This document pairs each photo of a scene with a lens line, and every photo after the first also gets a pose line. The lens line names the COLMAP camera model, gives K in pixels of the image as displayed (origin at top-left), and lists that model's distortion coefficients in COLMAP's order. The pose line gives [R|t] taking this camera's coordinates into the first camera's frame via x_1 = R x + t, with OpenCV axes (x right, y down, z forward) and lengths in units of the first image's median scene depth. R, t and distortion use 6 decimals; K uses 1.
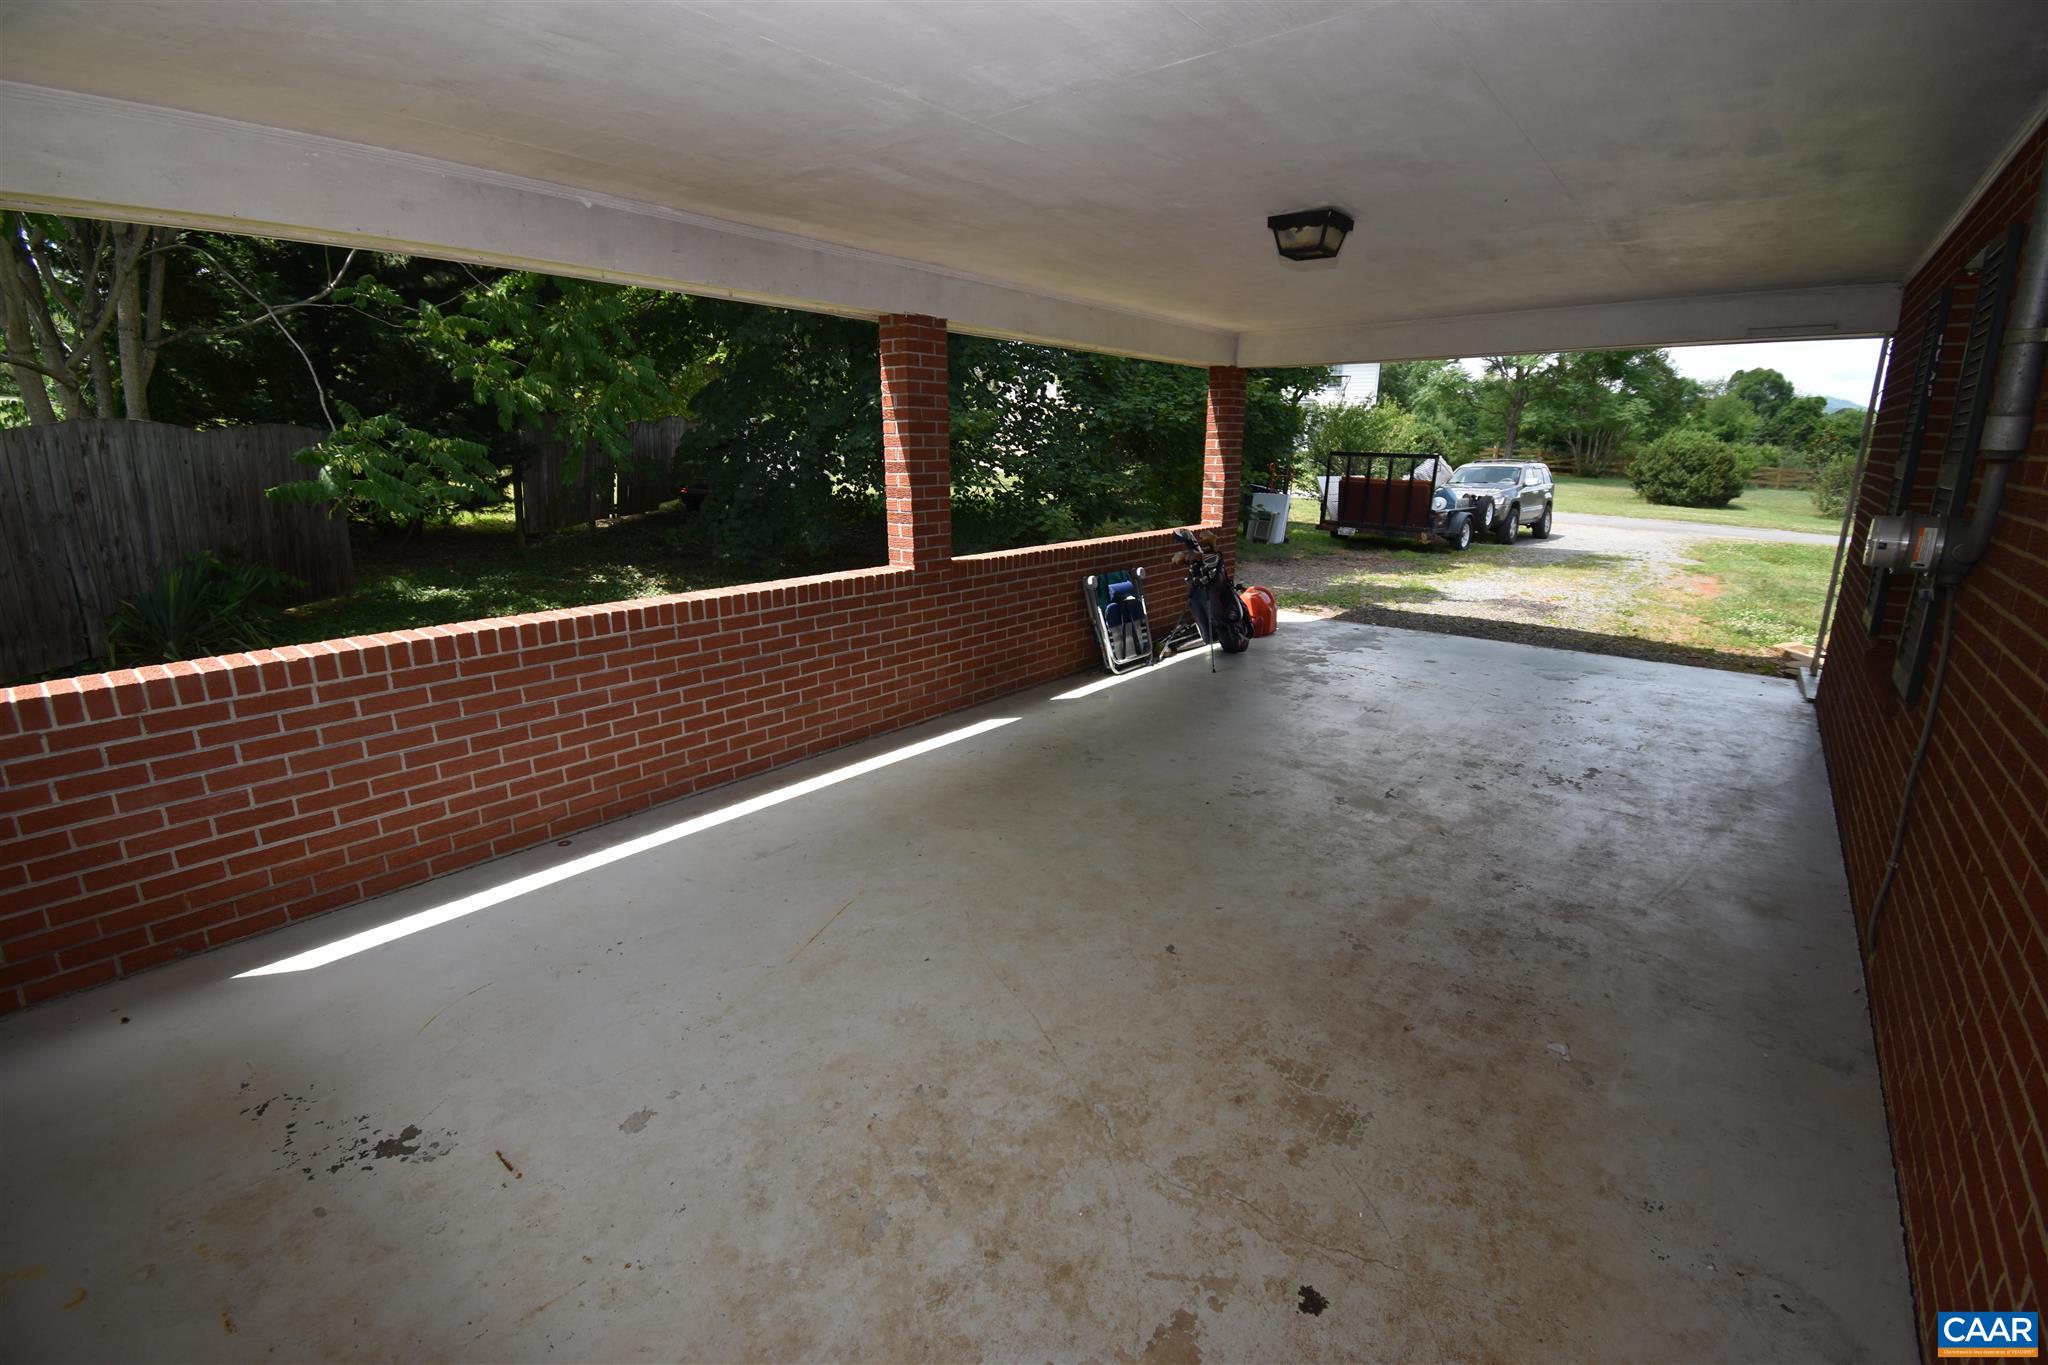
lens RADIAL K [[905.1, 0, 1021.9], [0, 905.1, 682.1], [0, 0, 1]] dist [0.002698, -0.006783]
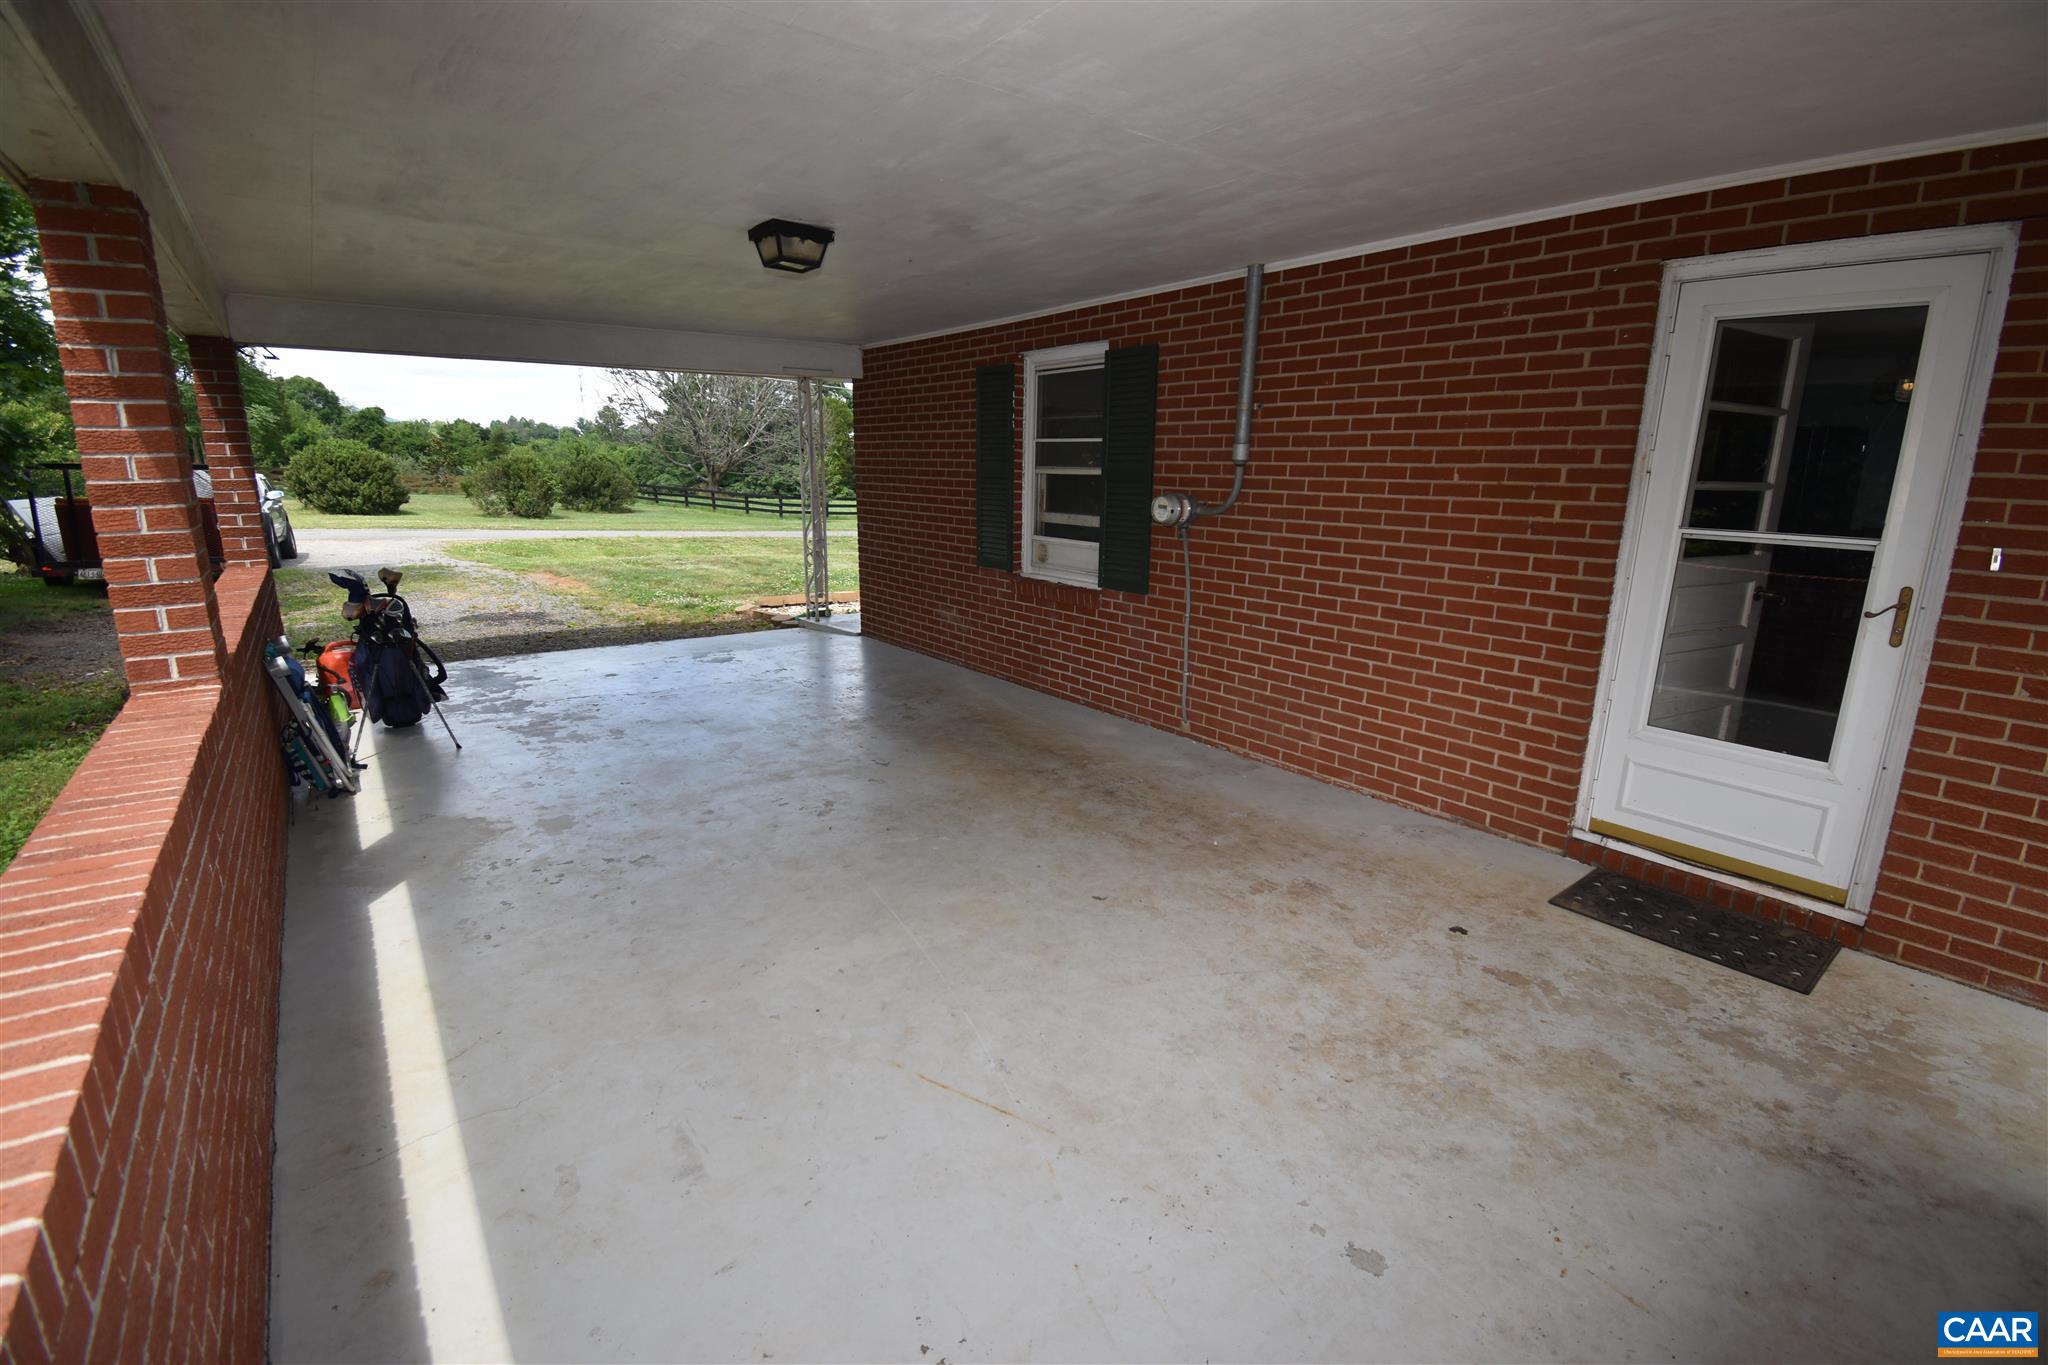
lens RADIAL K [[905.1, 0, 1036.2], [0, 905.1, 680.1], [0, 0, 1]] dist [0.002698, -0.006783]
pose [[0.224408, -0.230377, 0.946873, -0.431738], [0.239752, 0.954841, 0.175494, -0.092307], [-0.944542, 0.187632, 0.269507, 0.356928]]
